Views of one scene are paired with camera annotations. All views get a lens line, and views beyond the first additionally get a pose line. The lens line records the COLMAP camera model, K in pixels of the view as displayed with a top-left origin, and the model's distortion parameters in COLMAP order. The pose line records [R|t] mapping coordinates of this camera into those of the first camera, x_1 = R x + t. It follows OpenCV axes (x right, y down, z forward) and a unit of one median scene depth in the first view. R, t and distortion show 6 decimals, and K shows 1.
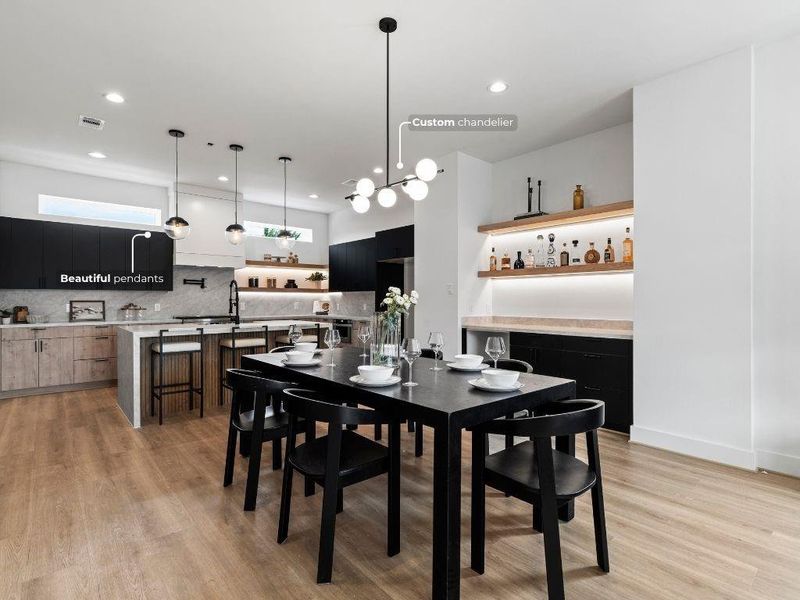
lens RADIAL K [[403.1, 0, 397.9], [0, 403.1, 300.0], [0, 0, 1]] dist [-0.010580, 0.002738]
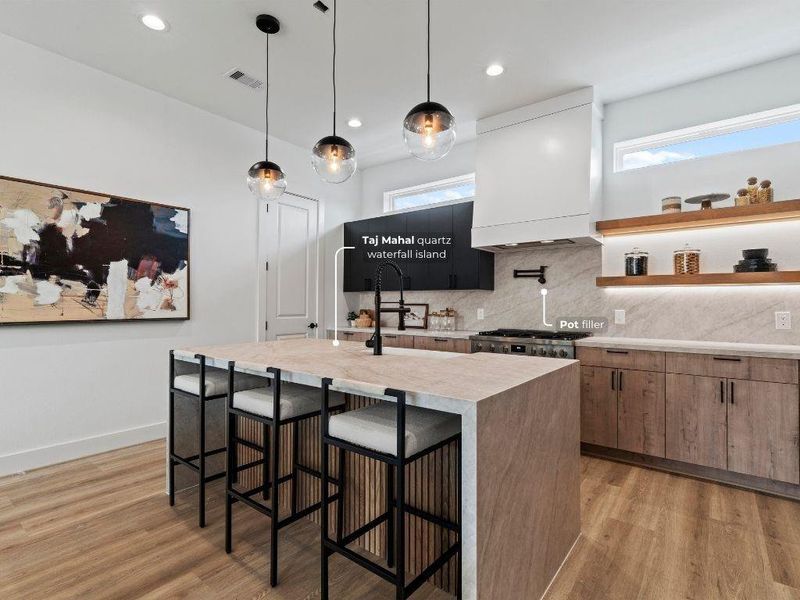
lens RADIAL K [[403.1, 0, 400.2], [0, 403.1, 298.2], [0, 0, 1]] dist [-0.010580, 0.002738]
pose [[0.190850, -0.013022, -0.981533, 0.054660], [-0.003861, 0.999894, -0.014016, 0.001585], [0.981612, 0.006465, 0.190779, 0.863335]]
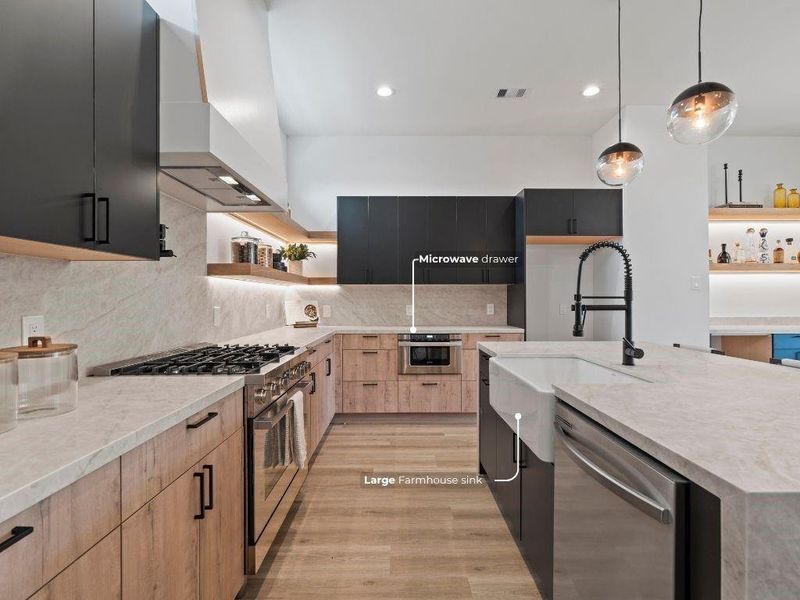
lens RADIAL K [[403.1, 0, 397.3], [0, 403.1, 301.3], [0, 0, 1]] dist [-0.010580, 0.002738]
pose [[0.653552, -0.005071, 0.756865, -0.742280], [0.002123, 0.999986, 0.004867, 0.001090], [-0.756879, -0.001574, 0.653554, 0.851197]]
